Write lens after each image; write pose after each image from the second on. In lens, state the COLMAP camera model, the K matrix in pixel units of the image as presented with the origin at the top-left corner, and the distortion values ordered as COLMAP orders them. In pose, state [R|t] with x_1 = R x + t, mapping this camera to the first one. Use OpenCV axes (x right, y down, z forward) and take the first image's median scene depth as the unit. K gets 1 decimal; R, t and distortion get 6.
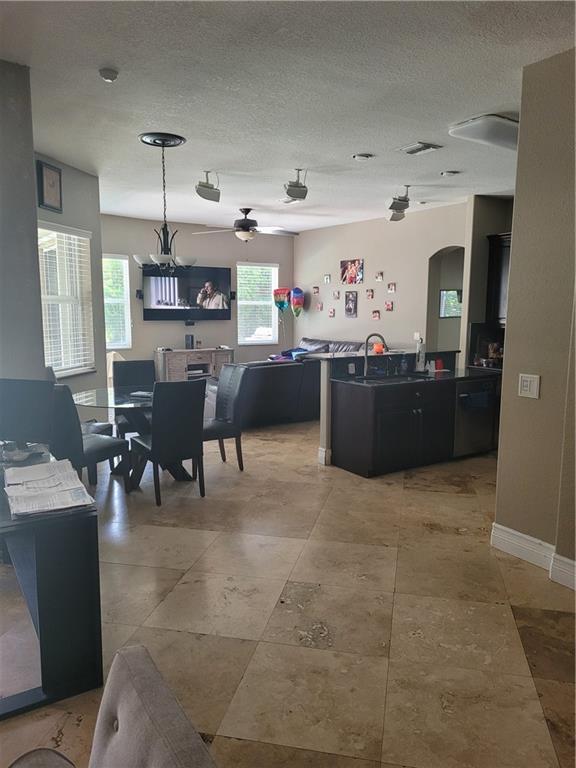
lens RADIAL K [[578.8, 0, 288.0], [0, 578.8, 384.0], [0, 0, 1]] dist [0.002132, -0.000306]
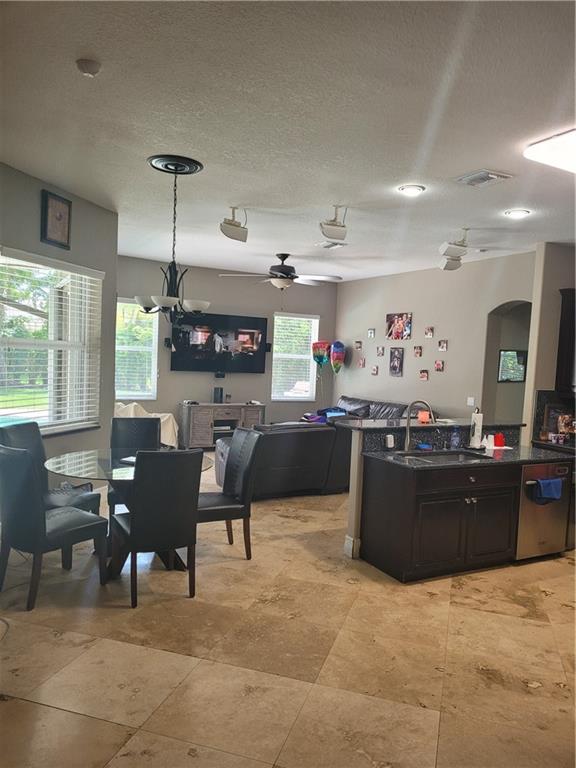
lens RADIAL K [[578.7, 0, 278.8], [0, 578.7, 398.9], [0, 0, 1]] dist [0.005825, 0.001050]
pose [[0.994370, 0.044671, -0.096084, 0.026743], [-0.050748, 0.996799, -0.061770, -0.025318], [0.093017, 0.066298, 0.993455, 0.150446]]
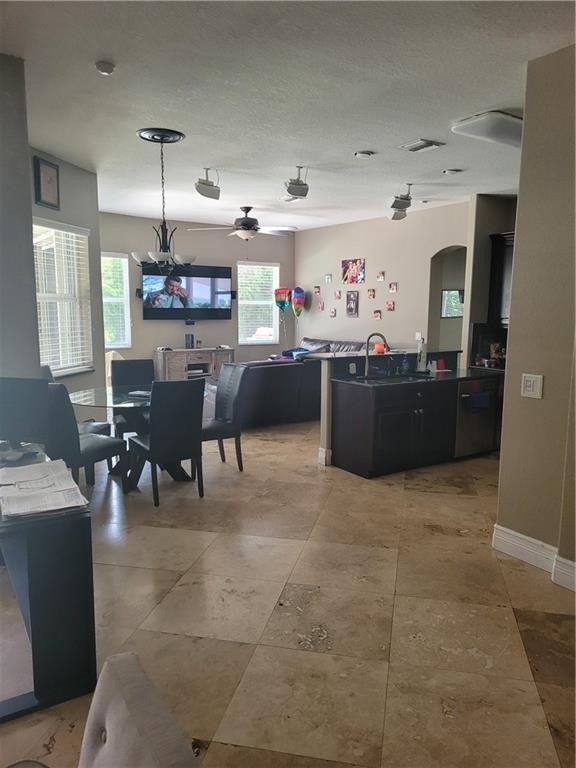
lens RADIAL K [[579.2, 0, 291.3], [0, 579.2, 387.9], [0, 0, 1]] dist [0.007646, -0.001369]
pose [[0.999990, 0.002518, 0.003714, 0.001481], [-0.002540, 0.999979, 0.005997, 0.000985], [-0.003698, -0.006007, 0.999975, 0.007517]]
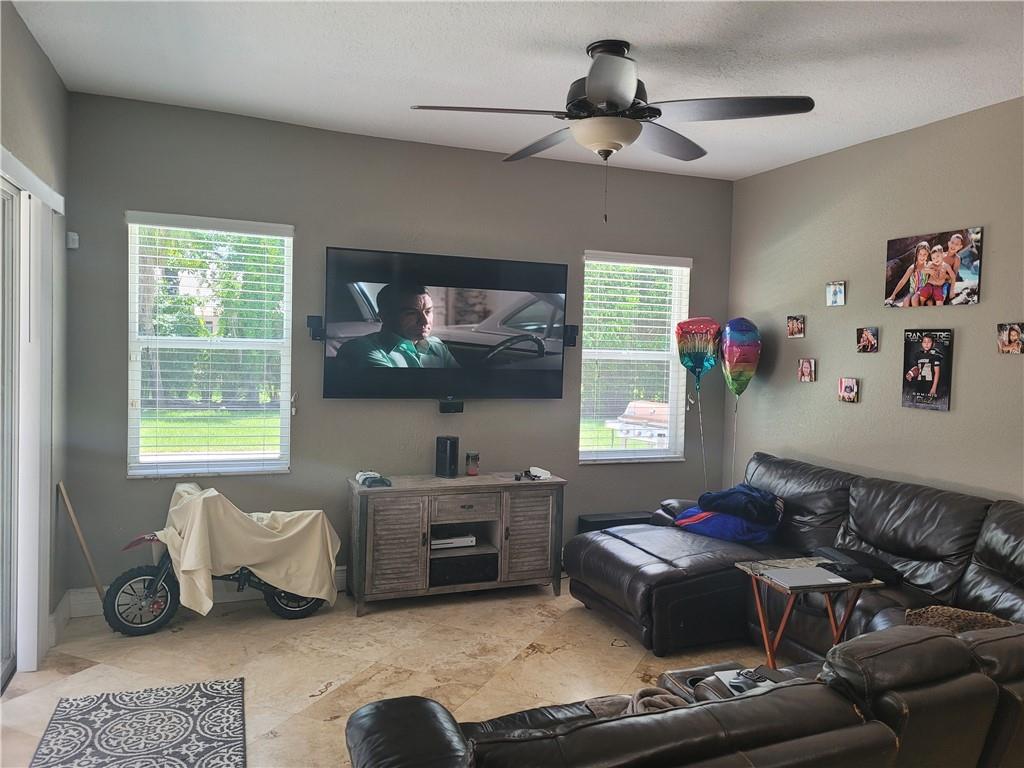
lens RADIAL K [[772.3, 0, 512.8], [0, 772.3, 379.9], [0, 0, 1]] dist [0.007646, -0.001369]
pose [[0.979757, 0.028637, -0.198130, -0.054065], [-0.047267, 0.994824, -0.089945, -0.136629], [0.194529, 0.097490, 0.976040, 0.892988]]
